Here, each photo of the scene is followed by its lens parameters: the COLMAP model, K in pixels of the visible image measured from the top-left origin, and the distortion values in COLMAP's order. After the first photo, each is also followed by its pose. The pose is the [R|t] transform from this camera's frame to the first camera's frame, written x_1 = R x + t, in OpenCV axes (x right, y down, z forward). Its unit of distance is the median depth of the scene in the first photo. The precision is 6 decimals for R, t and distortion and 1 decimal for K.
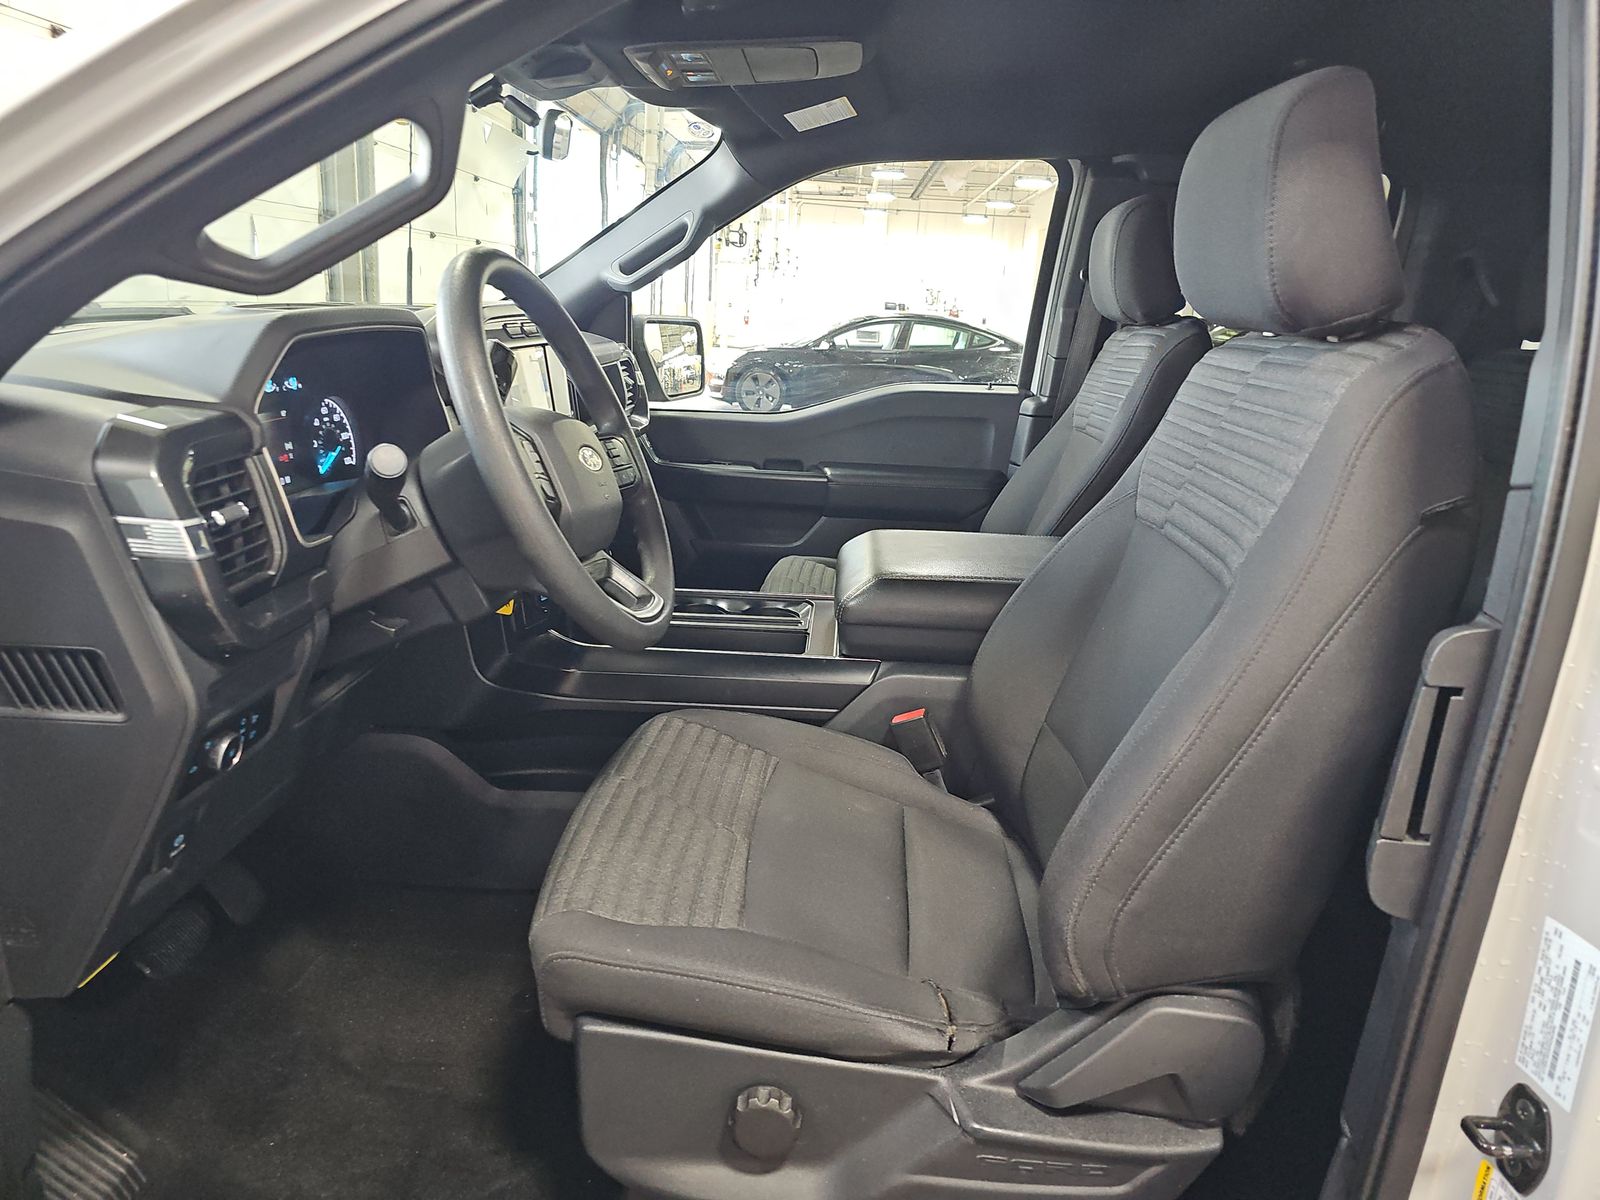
lens RADIAL K [[1084.4, 0, 801.7], [0, 1084.4, 593.1], [0, 0, 1]] dist [0.057440, -0.074896]
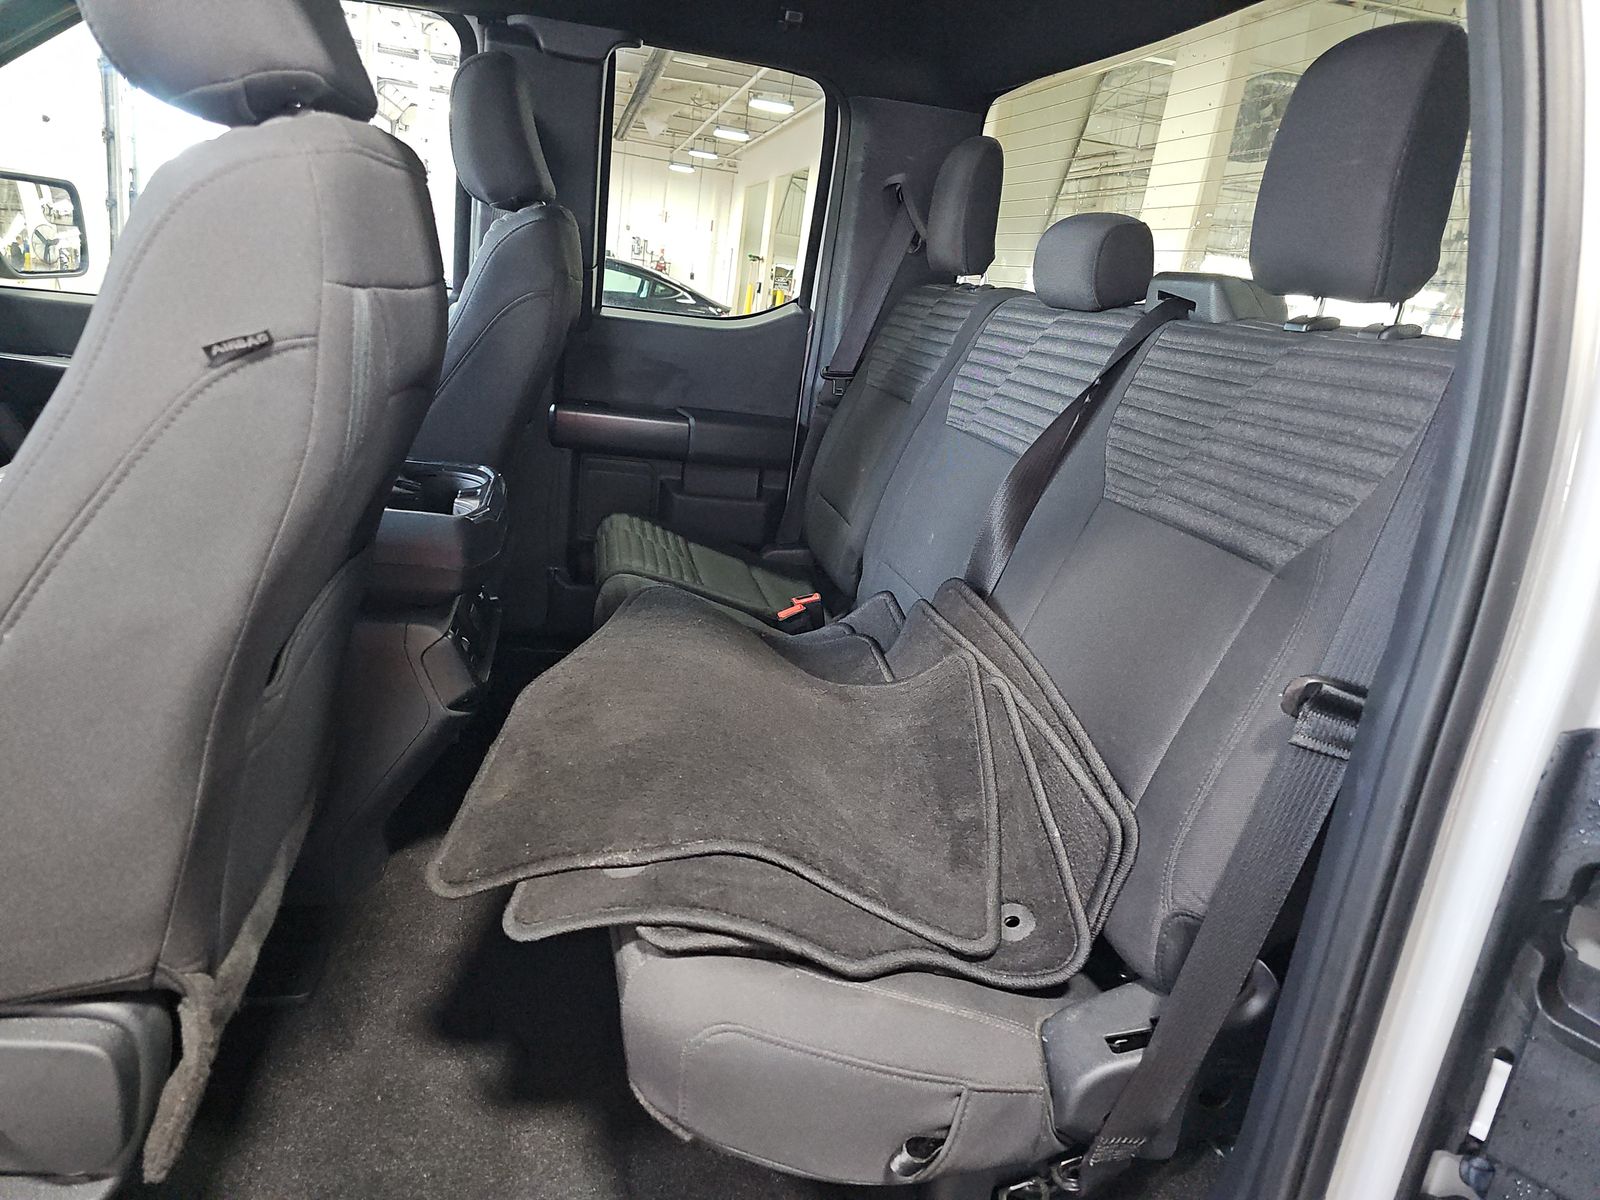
lens RADIAL K [[1078.5, 0, 835.5], [0, 1078.5, 645.8], [0, 0, 1]] dist [-0.001007, -0.000249]
pose [[0.964040, -0.006747, 0.265671, 0.333189], [-0.014905, 0.996731, 0.079399, 0.025187], [-0.265338, -0.080503, 0.960789, 0.085213]]
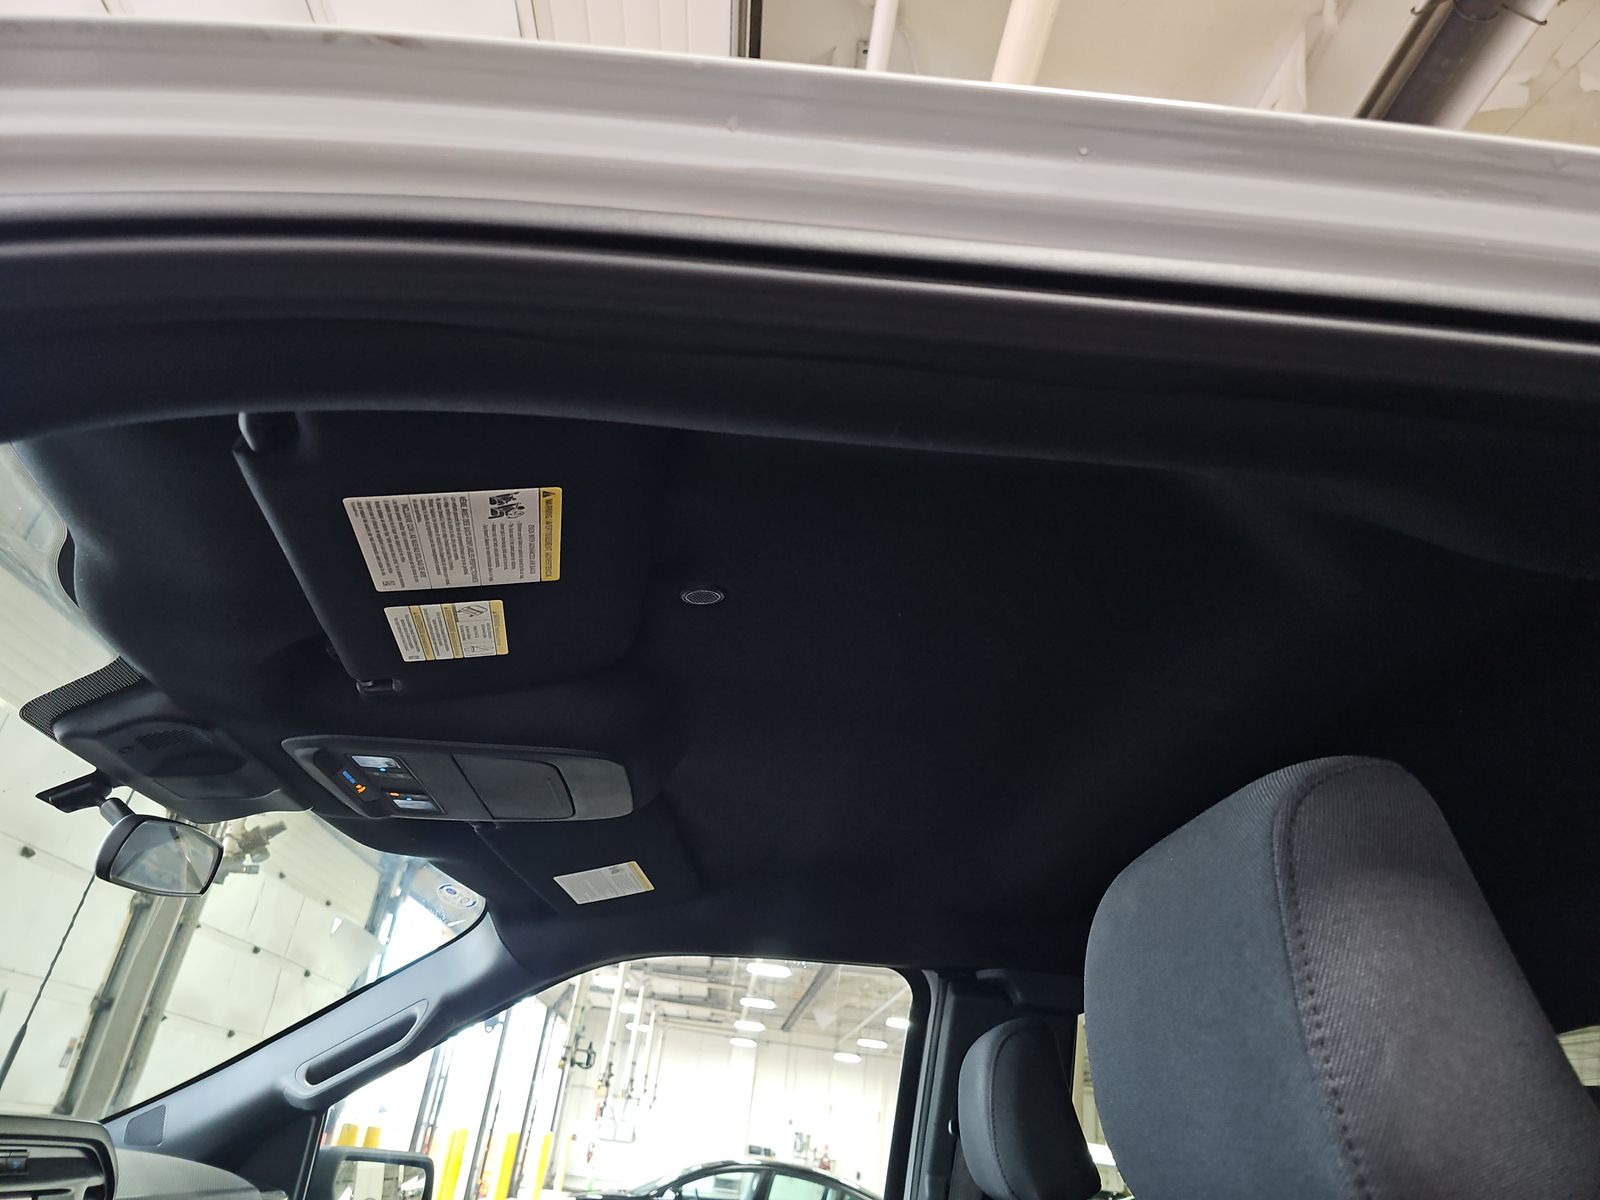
lens RADIAL K [[1084.4, 0, 801.7], [0, 1084.4, 593.1], [0, 0, 1]] dist [0.057440, -0.074896]
pose [[0.992064, 0.102303, 0.073099, 0.078268], [-0.027896, 0.745966, -0.665400, -0.077808], [-0.122601, 0.658080, 0.742900, 0.266510]]
